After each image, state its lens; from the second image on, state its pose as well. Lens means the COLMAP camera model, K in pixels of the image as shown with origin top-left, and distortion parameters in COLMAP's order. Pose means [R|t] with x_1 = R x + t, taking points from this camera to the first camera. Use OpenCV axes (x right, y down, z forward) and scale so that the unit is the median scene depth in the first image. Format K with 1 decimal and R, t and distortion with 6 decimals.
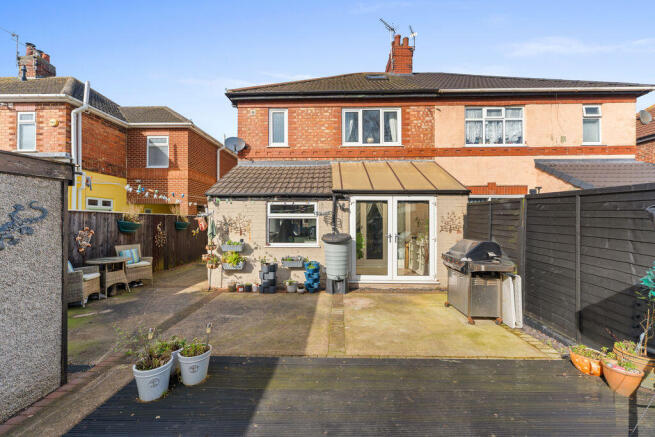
lens RADIAL K [[268.8, 0, 327.5], [0, 268.8, 218.5], [0, 0, 1]] dist [-0.000476, 0.000012]
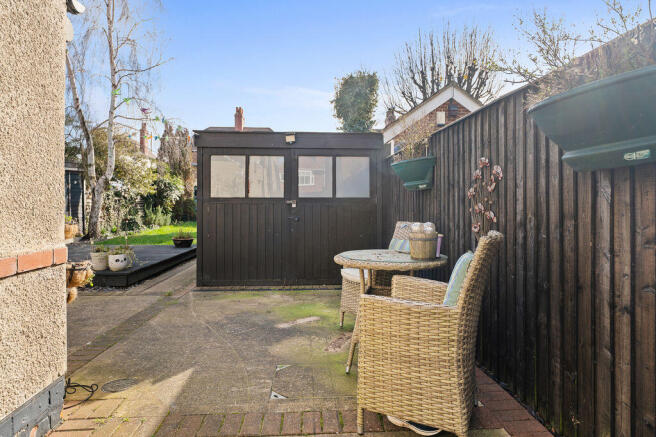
lens RADIAL K [[390.2, 0, 327.9], [0, 390.2, 205.5], [0, 0, 1]] dist [0.002537, 0.000399]
pose [[-0.995059, 0.000959, -0.099282, -1.002960], [0.001017, 0.999999, -0.000539, 0.127573], [0.099282, -0.000637, -0.995059, 2.151272]]
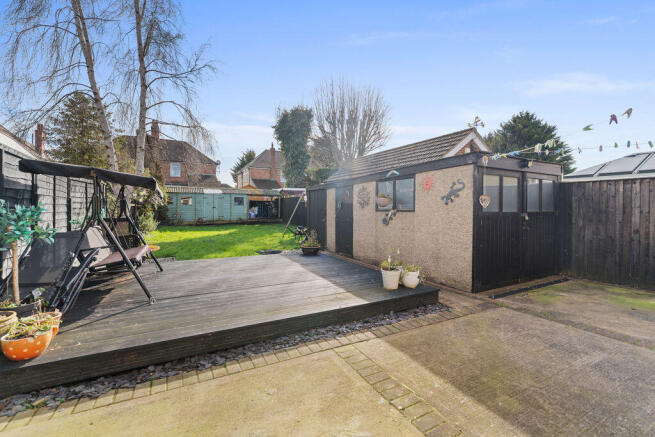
lens RADIAL K [[286.3, 0, 330.3], [0, 286.3, 209.4], [0, 0, 1]] dist [0.001021, 0.000310]
pose [[-0.861951, 0.001301, -0.506989, 0.398275], [-0.001067, 0.999990, 0.004380, 0.082193], [0.506990, 0.004316, -0.861941, 1.380412]]
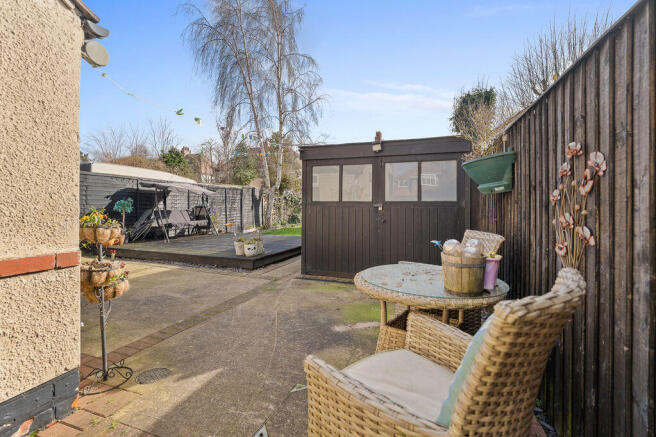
lens RADIAL K [[292.3, 0, 330.2], [0, 292.3, 205.9], [0, 0, 1]] dist [0.000205, -0.000096]
pose [[-0.953983, -0.003577, 0.299838, -1.180220], [-0.003527, 0.999994, 0.000710, 0.115921], [-0.299839, -0.000380, -0.953990, 1.894230]]
